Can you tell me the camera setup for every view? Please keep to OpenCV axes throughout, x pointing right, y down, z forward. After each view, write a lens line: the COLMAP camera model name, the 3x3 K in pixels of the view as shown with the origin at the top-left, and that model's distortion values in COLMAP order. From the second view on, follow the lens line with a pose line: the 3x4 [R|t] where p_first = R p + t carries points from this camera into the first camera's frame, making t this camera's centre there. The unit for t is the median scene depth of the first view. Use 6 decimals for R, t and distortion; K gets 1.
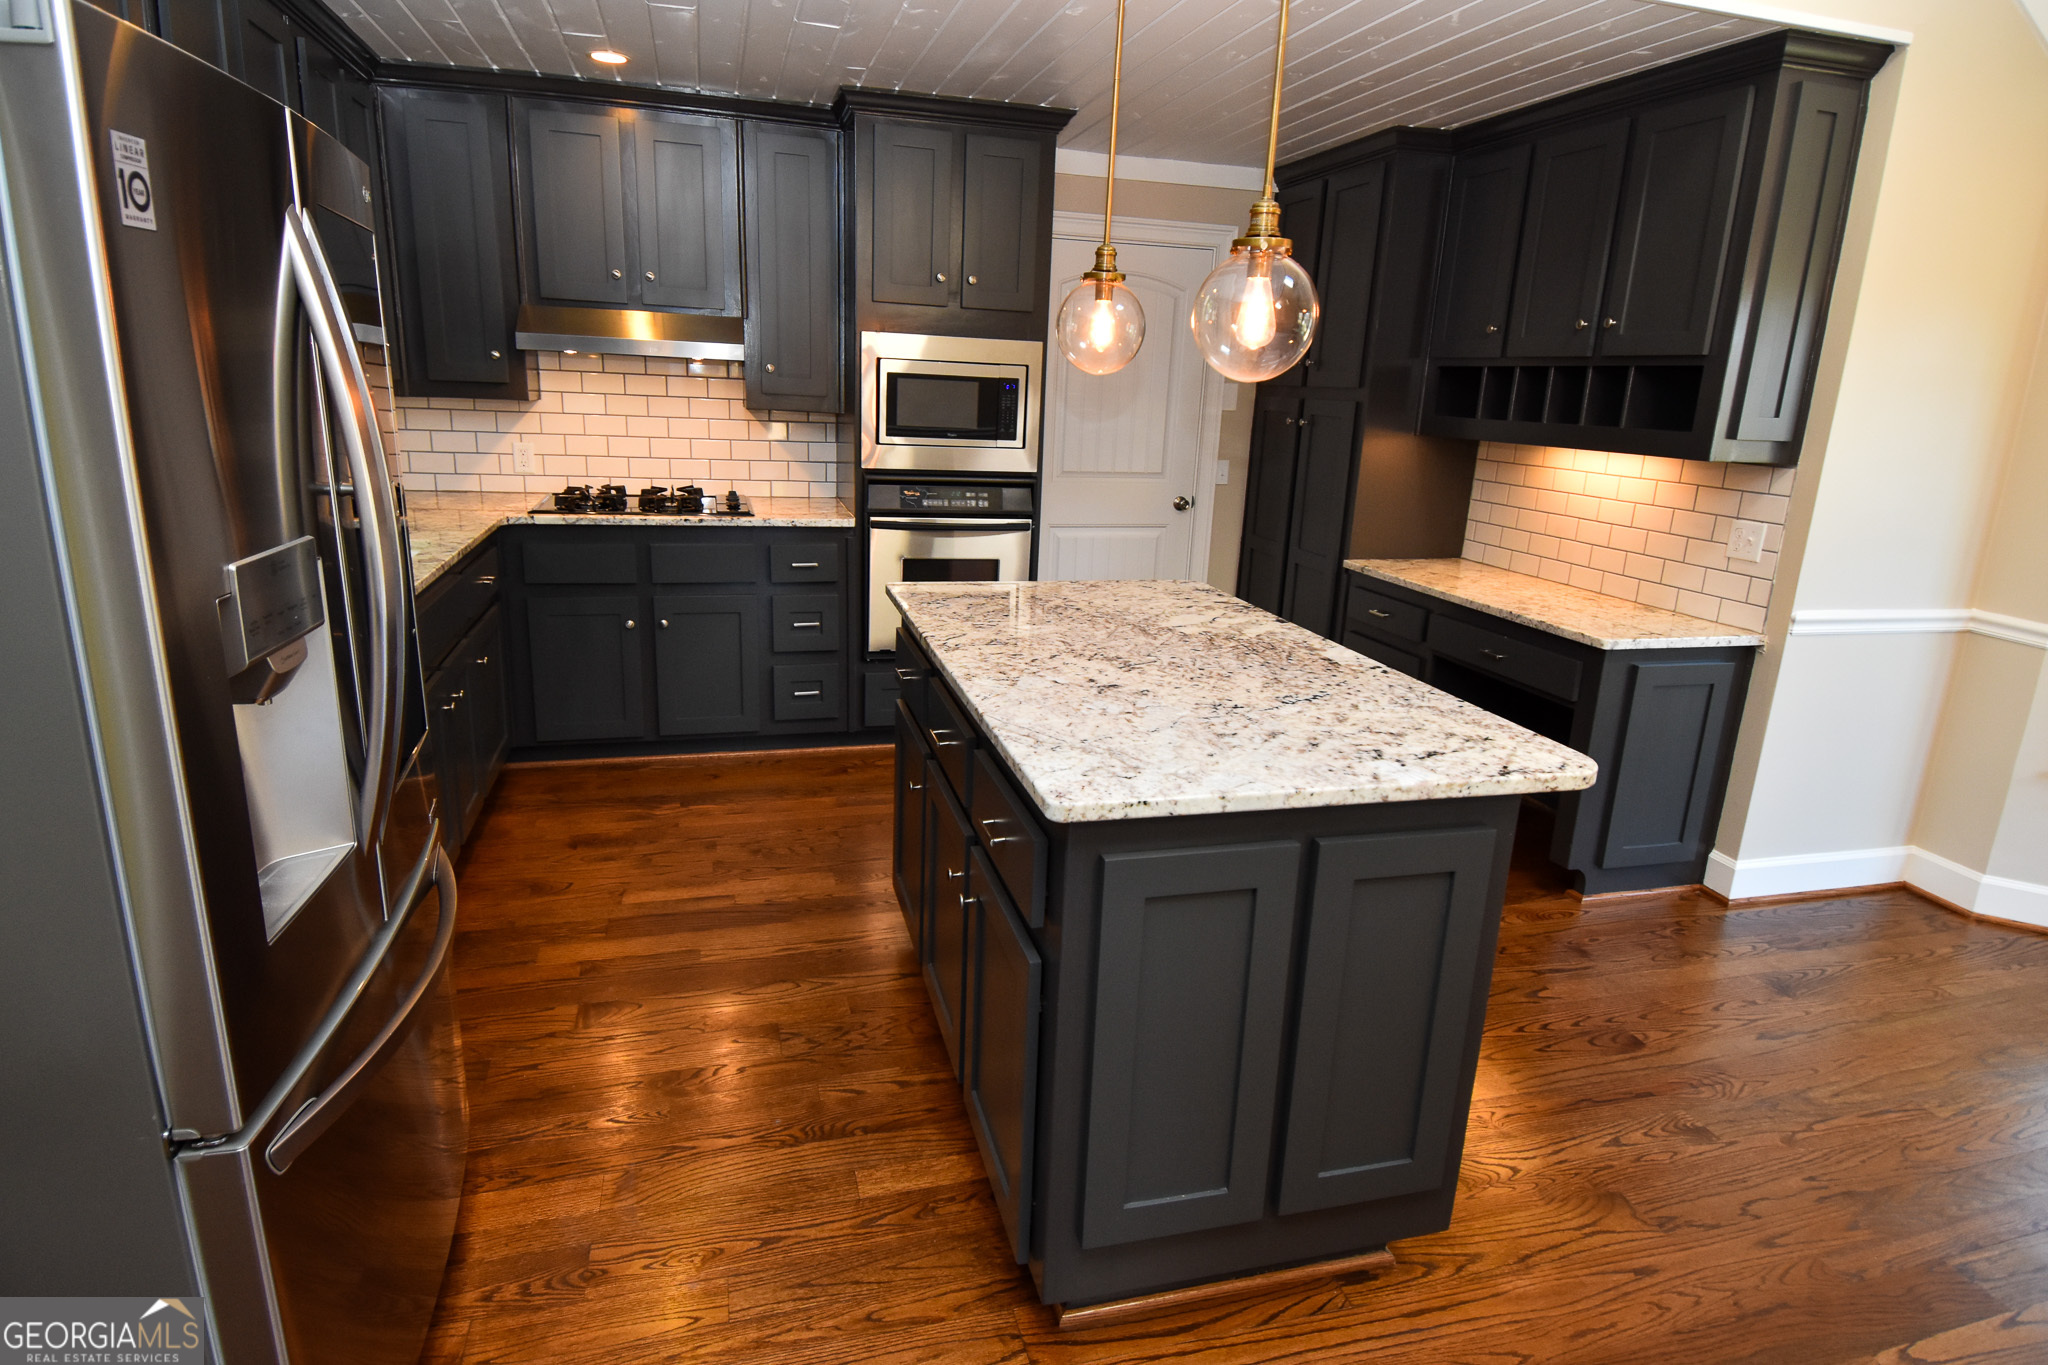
lens RADIAL K [[1099.0, 0, 1023.9], [0, 1099.0, 670.9], [0, 0, 1]] dist [0.048486, -0.051139]
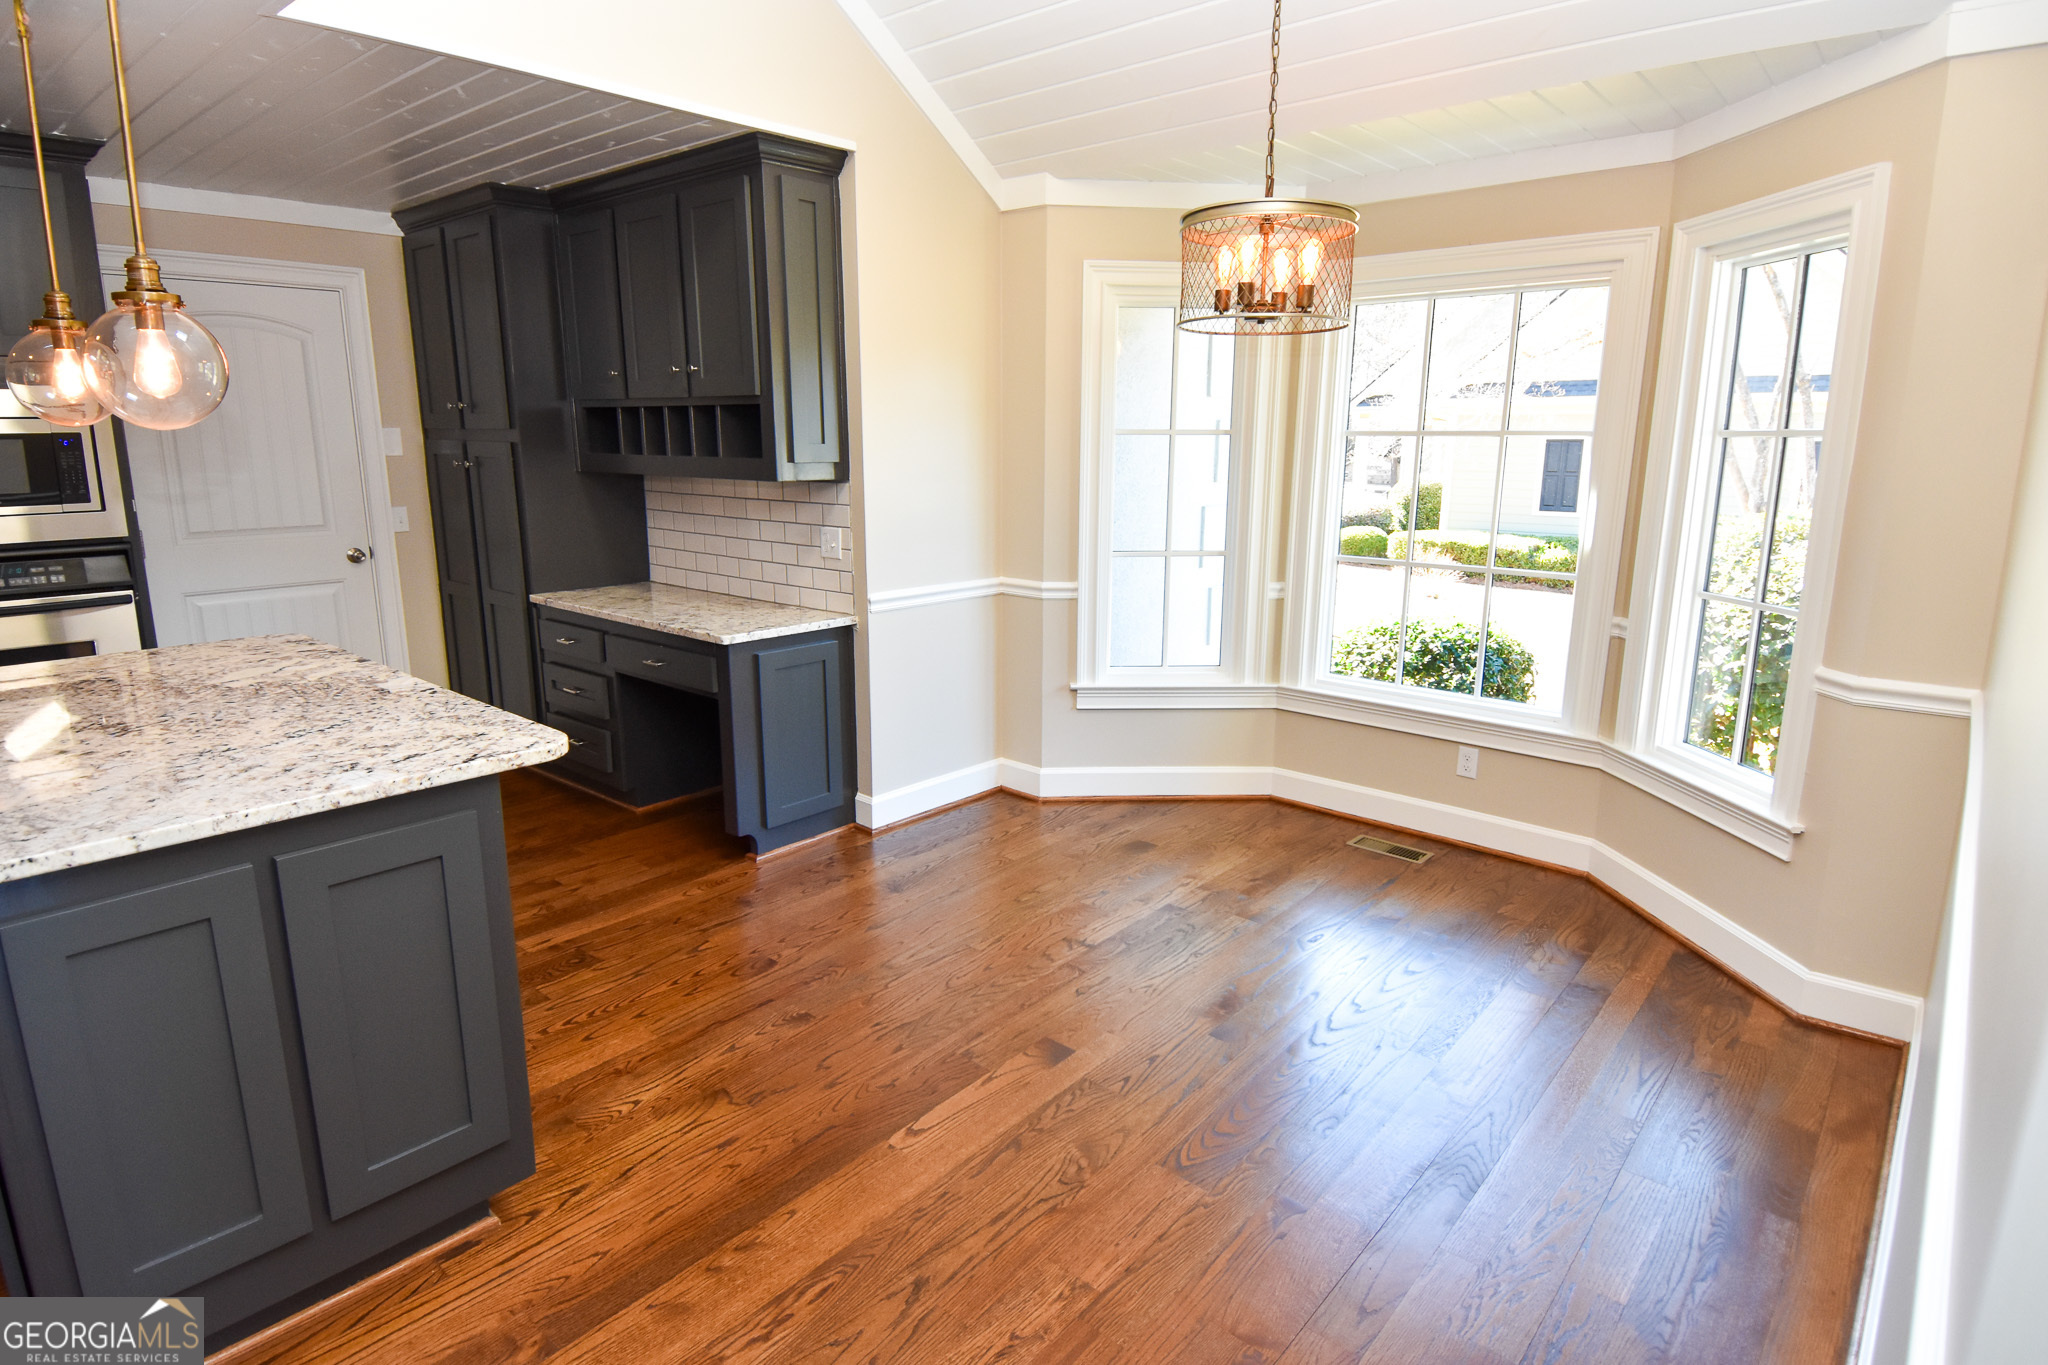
lens RADIAL K [[1099.0, 0, 1038.8], [0, 1099.0, 665.1], [0, 0, 1]] dist [0.048486, -0.051139]
pose [[0.833272, -0.151030, 0.531835, 0.174091], [0.170335, 0.985301, 0.012926, 0.042720], [-0.525970, 0.079819, 0.846749, -0.157932]]
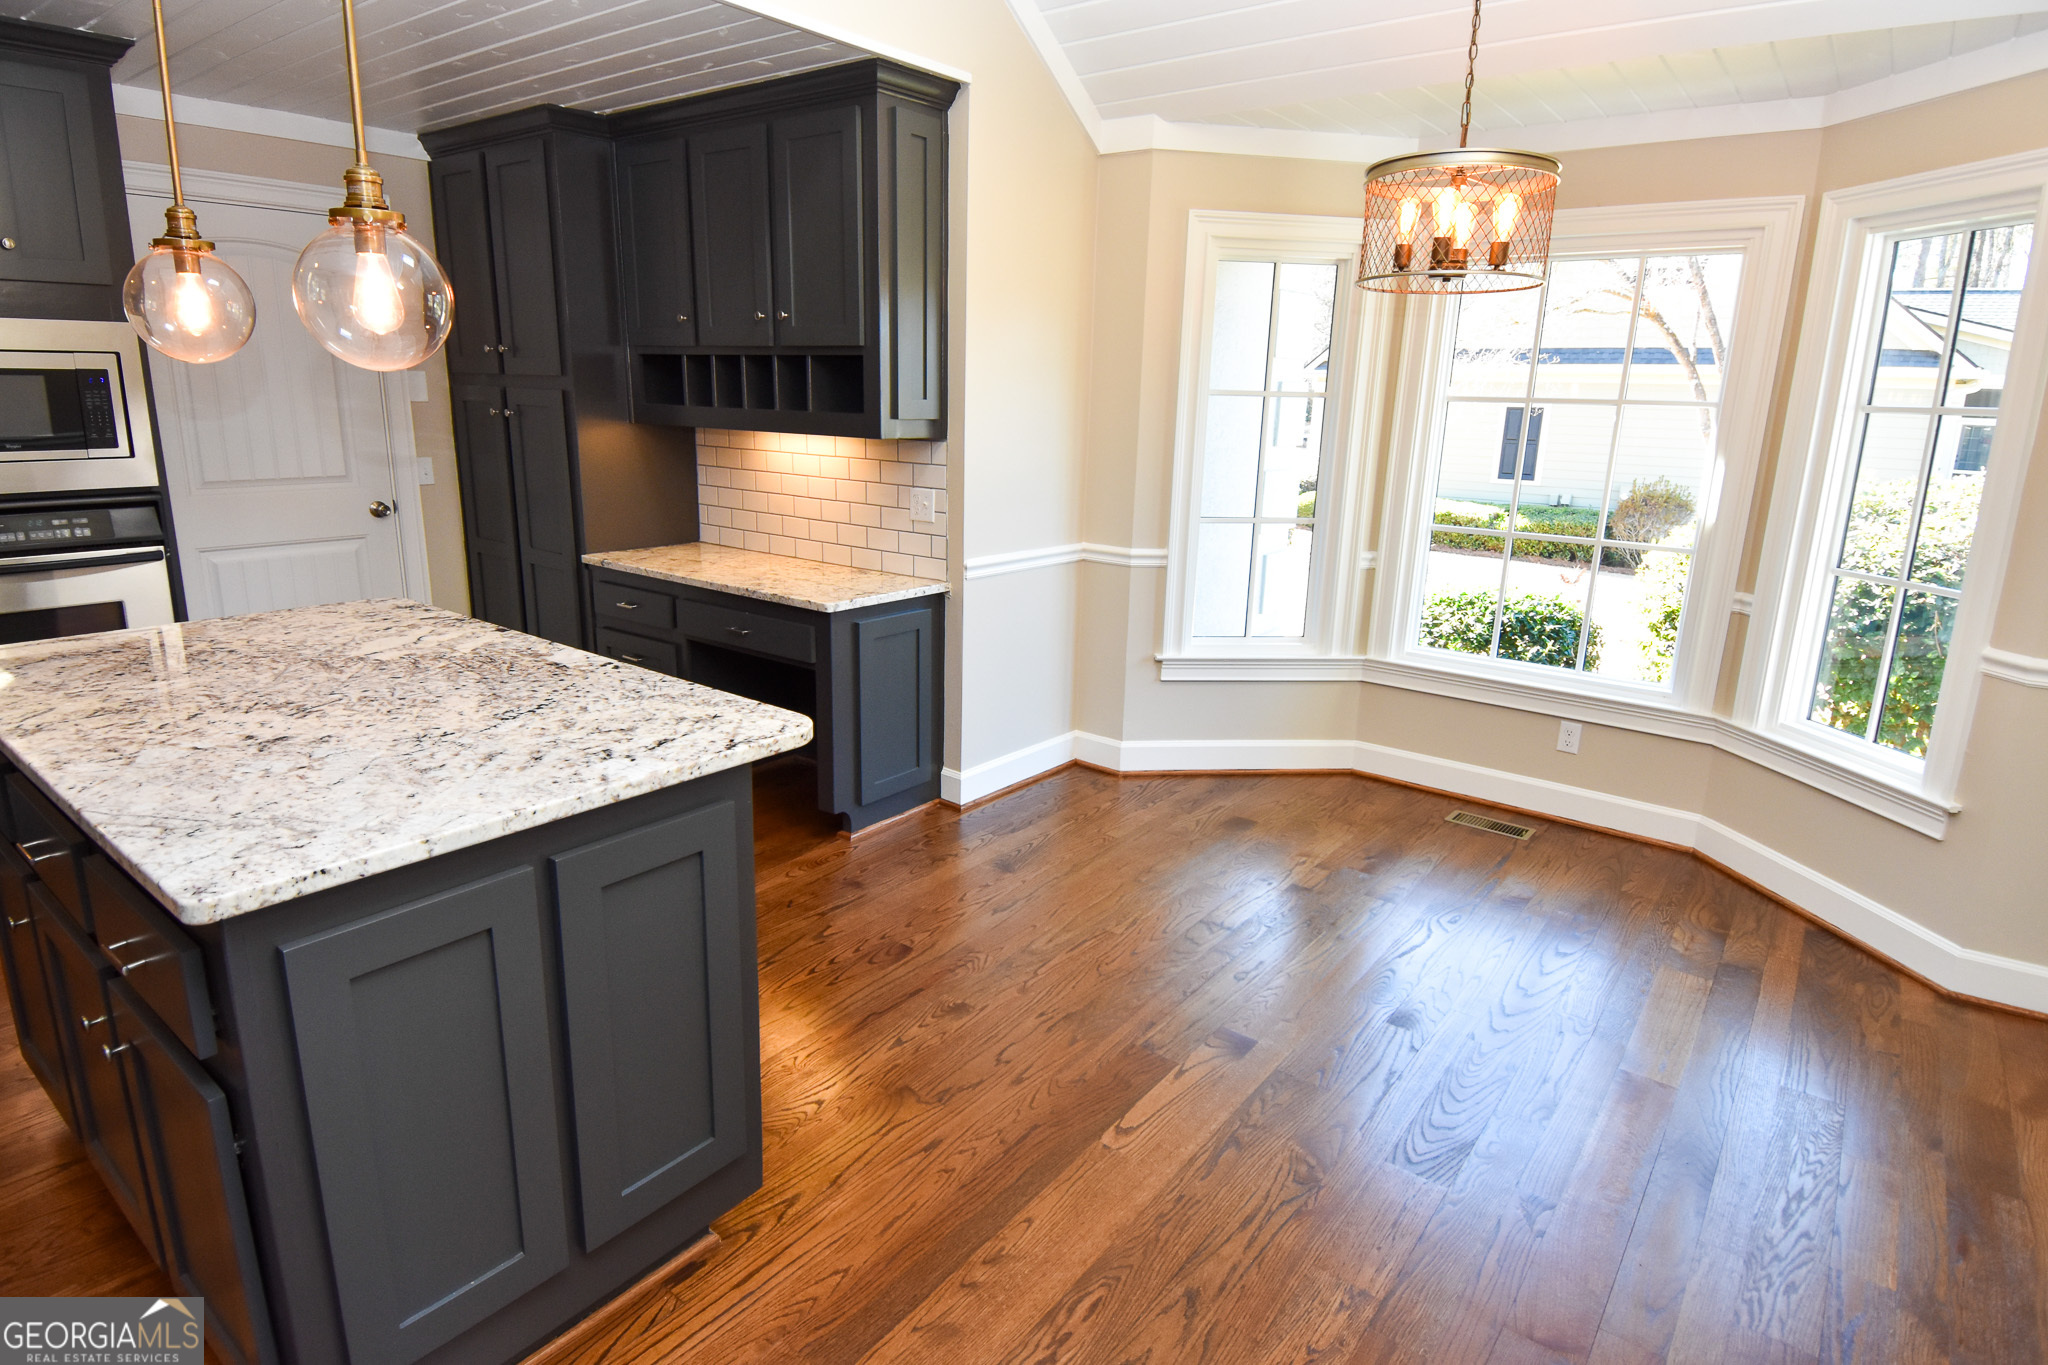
lens RADIAL K [[1099.0, 0, 1023.5], [0, 1099.0, 671.3], [0, 0, 1]] dist [0.048486, -0.051139]
pose [[0.799915, -0.167288, 0.576325, 0.034829], [0.160793, 0.984992, 0.062737, 0.000654], [-0.578171, 0.042484, 0.814809, -0.005540]]
